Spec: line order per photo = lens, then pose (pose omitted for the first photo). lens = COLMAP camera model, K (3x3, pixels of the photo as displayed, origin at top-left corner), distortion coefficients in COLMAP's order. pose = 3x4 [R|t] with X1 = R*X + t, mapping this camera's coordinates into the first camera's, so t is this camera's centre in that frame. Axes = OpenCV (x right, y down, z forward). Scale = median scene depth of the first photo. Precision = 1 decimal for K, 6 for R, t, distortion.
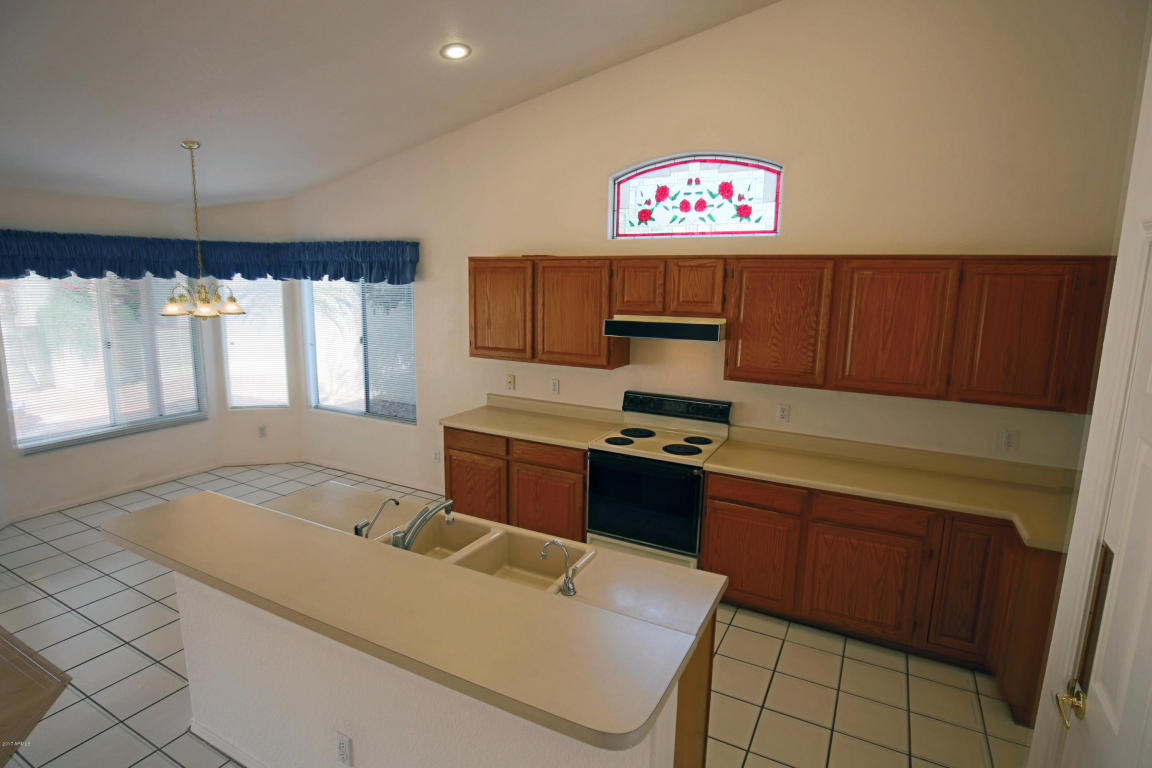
lens RADIAL K [[585.7, 0, 576.0], [0, 585.7, 384.0], [0, 0, 1]] dist [-0.022699, -0.000050]
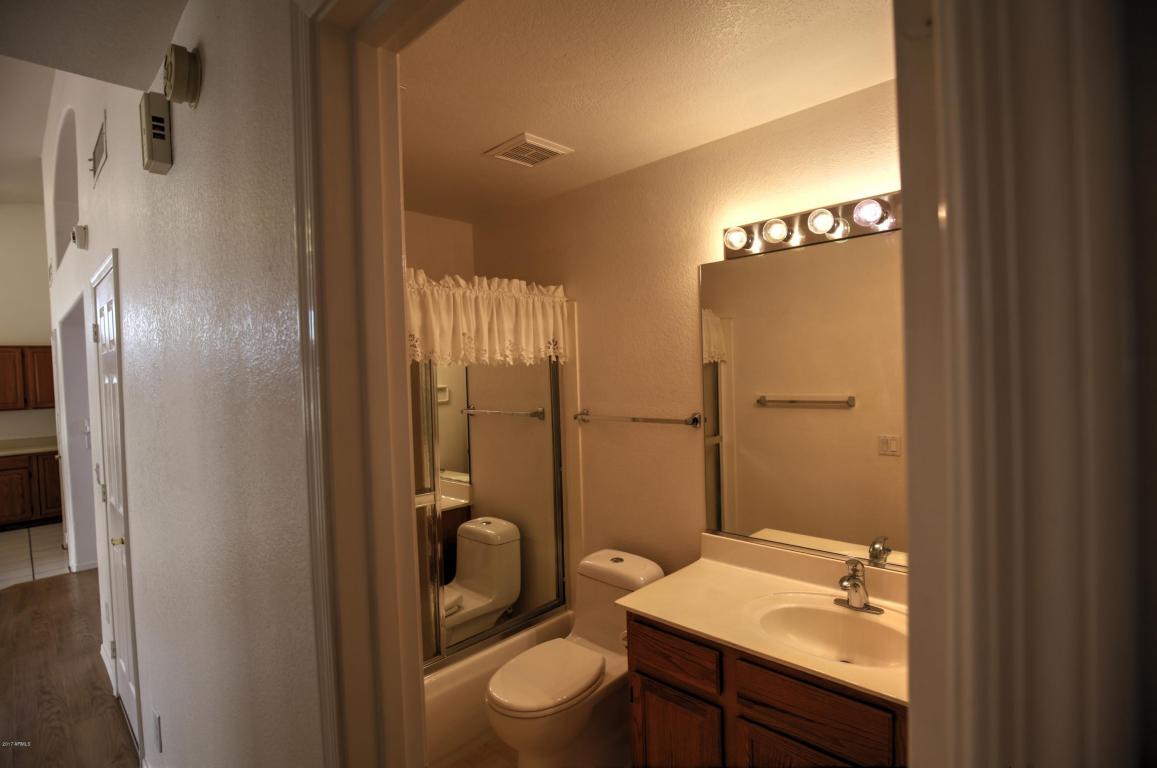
lens RADIAL K [[560.8, 0, 576.3], [0, 560.8, 383.1], [0, 0, 1]] dist [-0.021370, 0.001561]
pose [[0.277028, -0.050690, 0.959524, -0.605069], [0.209532, 0.977762, -0.008841, 0.295323], [-0.937738, 0.203500, 0.281488, -1.210675]]
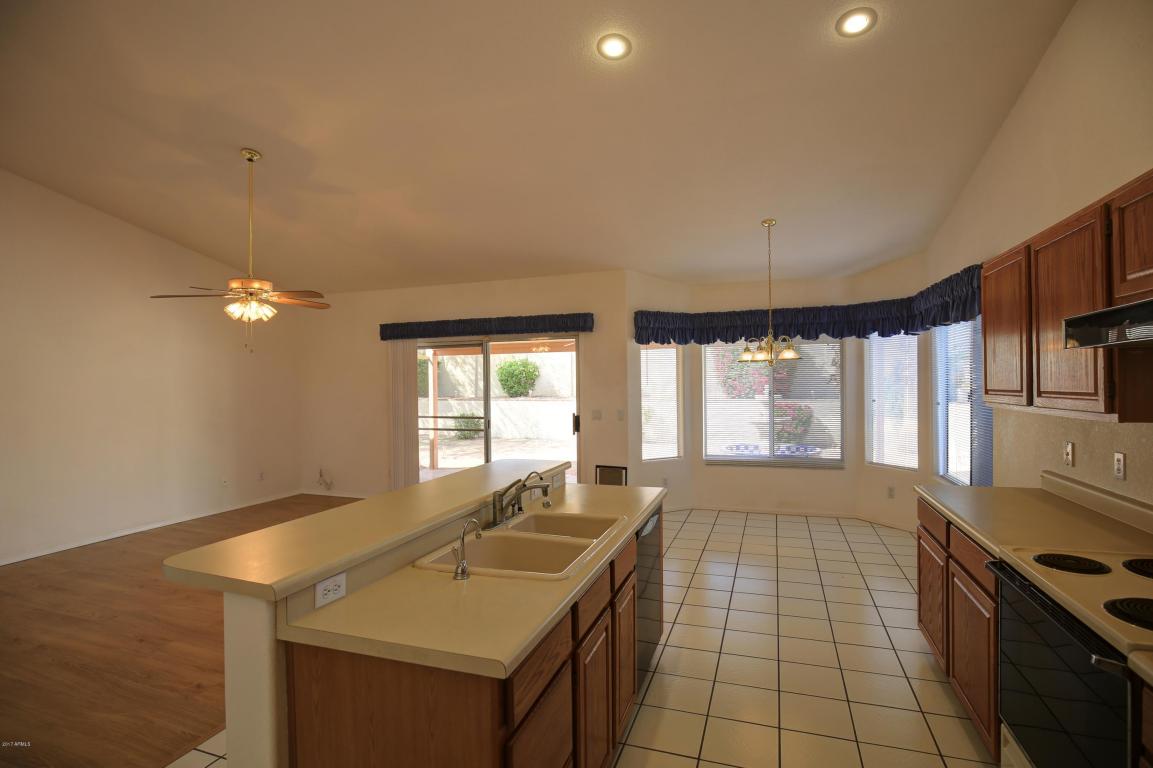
lens RADIAL K [[558.9, 0, 574.3], [0, 558.9, 383.1], [0, 0, 1]] dist [-0.021370, 0.001561]
pose [[0.150502, -0.015152, -0.988494, 0.429050], [-0.153818, 0.987347, -0.038554, 0.027776], [0.976570, 0.157851, 0.146267, 0.471970]]
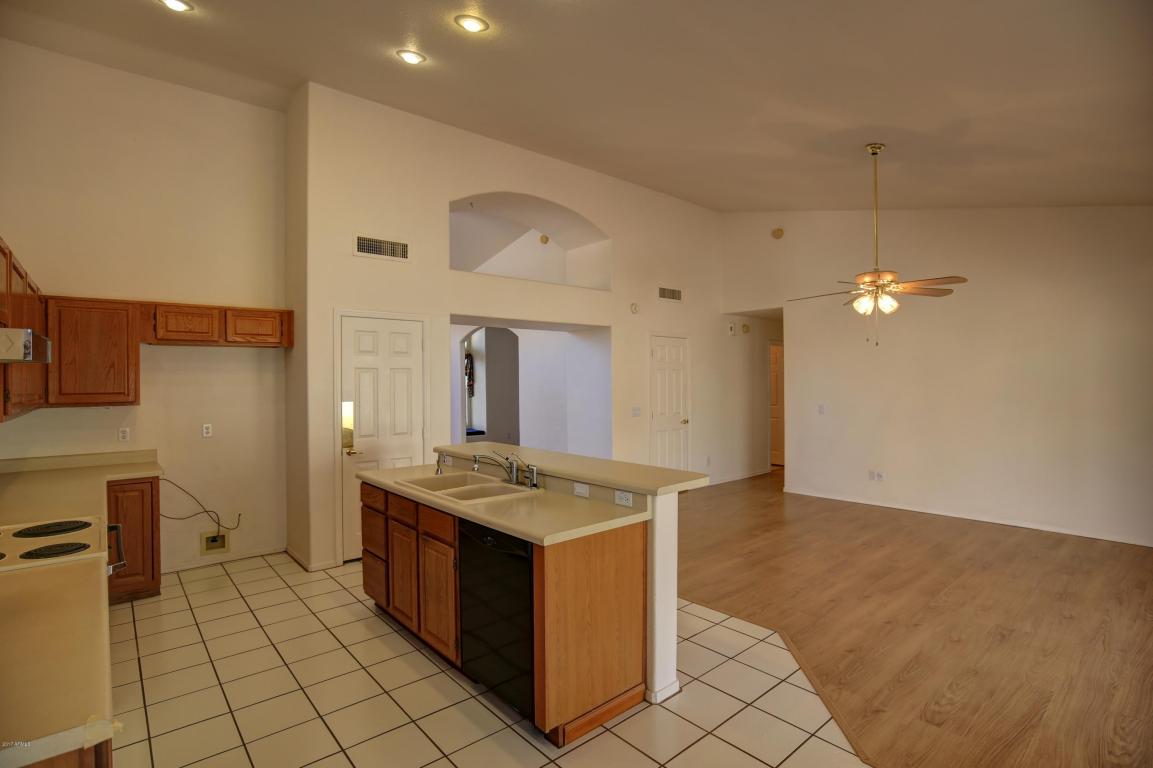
lens RADIAL K [[558.9, 0, 574.3], [0, 558.9, 383.1], [0, 0, 1]] dist [-0.021370, 0.001561]
pose [[-0.931741, -0.013670, 0.362867, -0.526939], [0.051392, 0.984269, 0.169039, -0.108307], [-0.359469, 0.176149, -0.916381, 1.182472]]
